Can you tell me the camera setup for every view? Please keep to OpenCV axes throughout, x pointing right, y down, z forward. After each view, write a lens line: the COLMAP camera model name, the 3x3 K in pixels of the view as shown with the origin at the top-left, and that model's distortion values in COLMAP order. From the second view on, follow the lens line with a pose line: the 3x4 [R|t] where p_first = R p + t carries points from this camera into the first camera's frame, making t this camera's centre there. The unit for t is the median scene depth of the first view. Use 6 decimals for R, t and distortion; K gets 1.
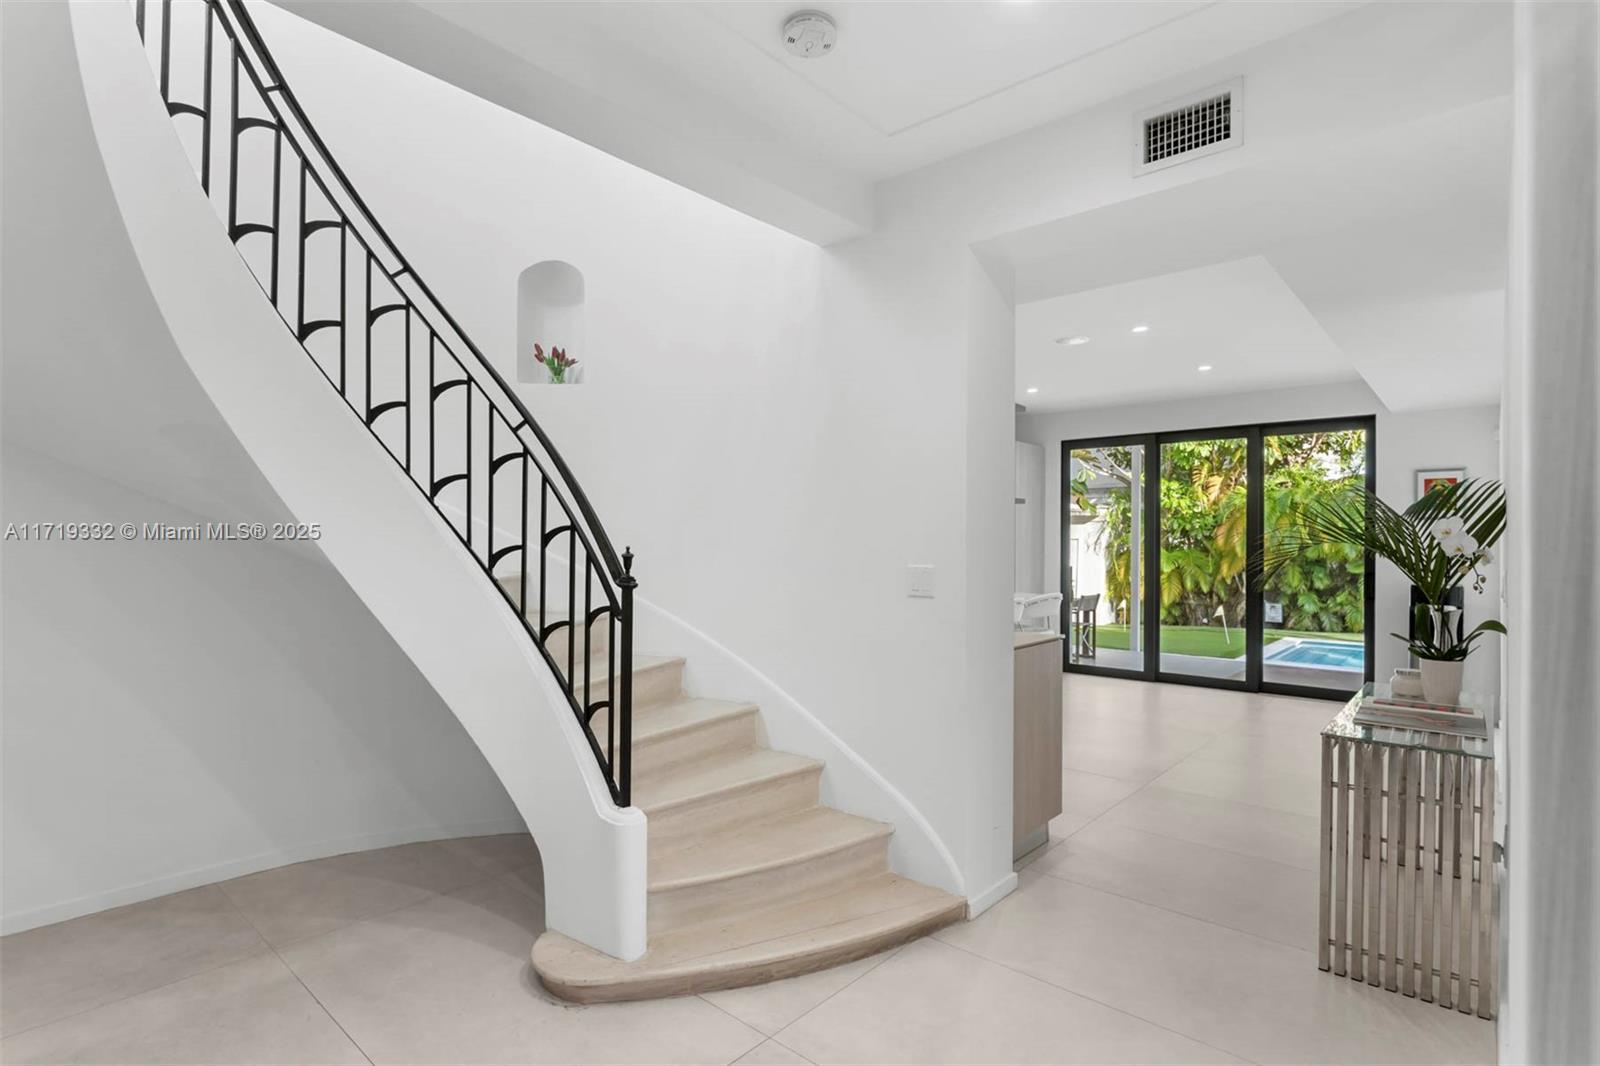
lens RADIAL K [[798.2, 0, 806.9], [0, 798.2, 533.9], [0, 0, 1]] dist [0.000578, 0.000390]
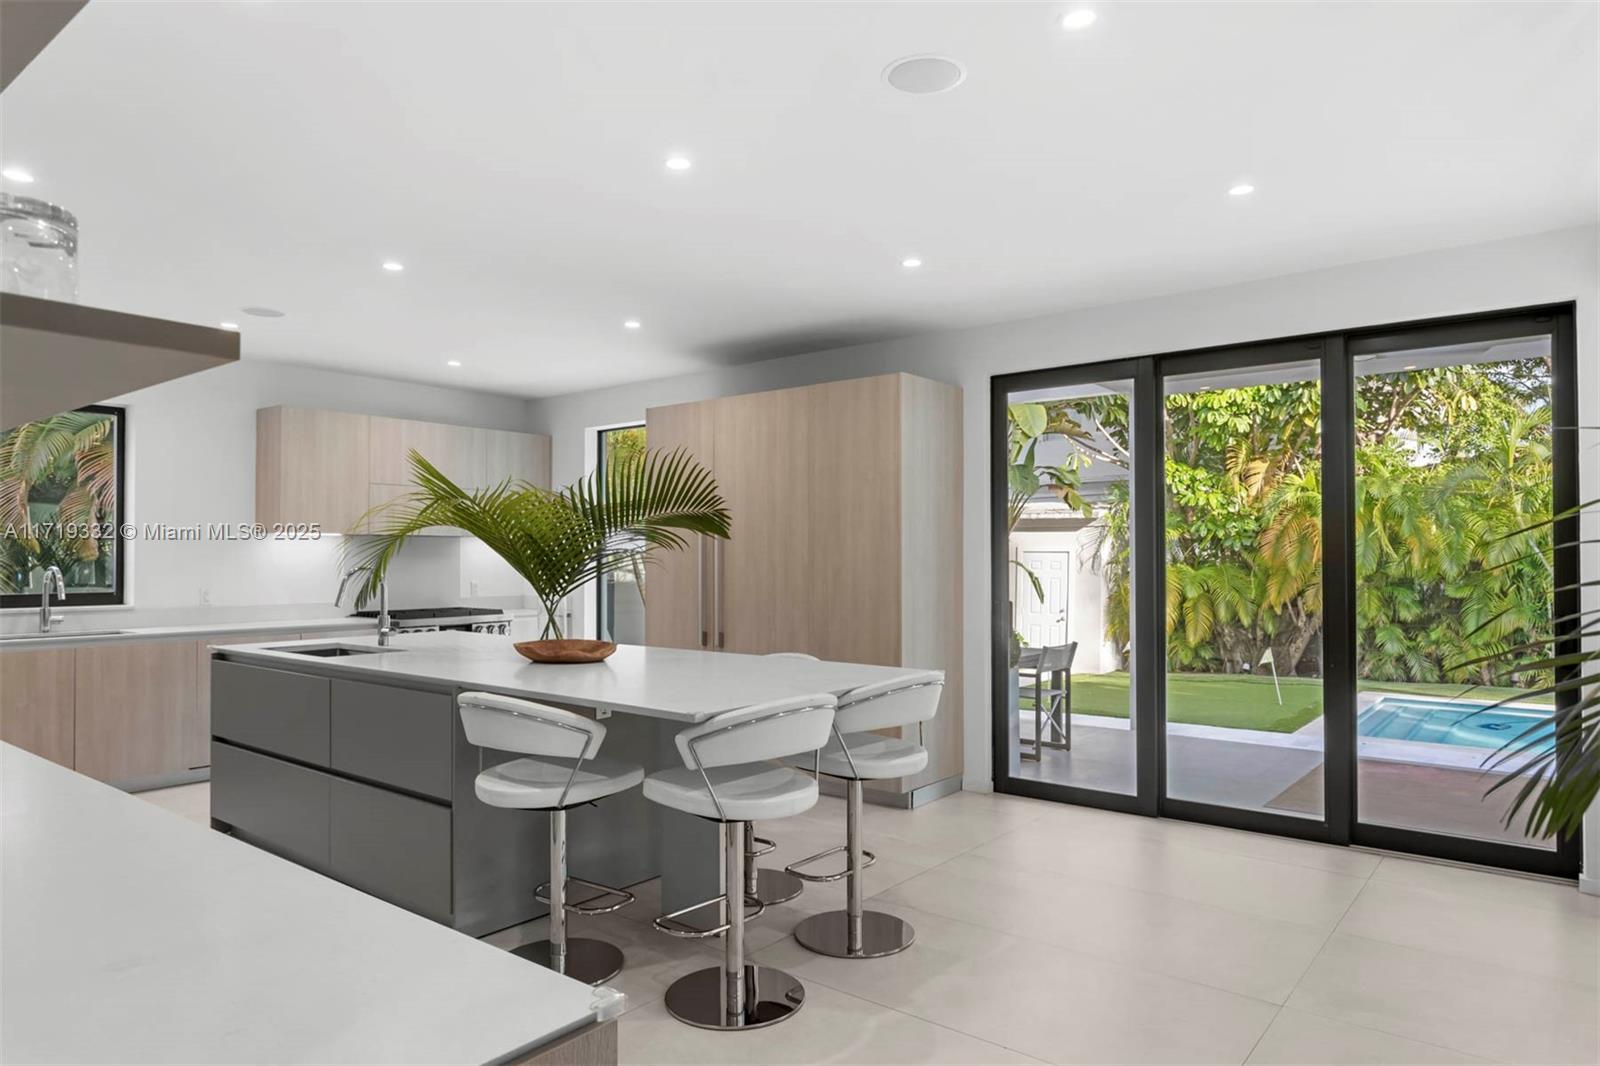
lens RADIAL K [[1021.5, 0, 800.0], [0, 1021.5, 534.9], [0, 0, 1]] dist [0.011173, -0.001018]
pose [[0.998552, -0.007041, 0.053340, 0.062259], [0.007706, 0.999895, -0.012267, 0.000769], [-0.053248, 0.012661, 0.998501, 0.125513]]
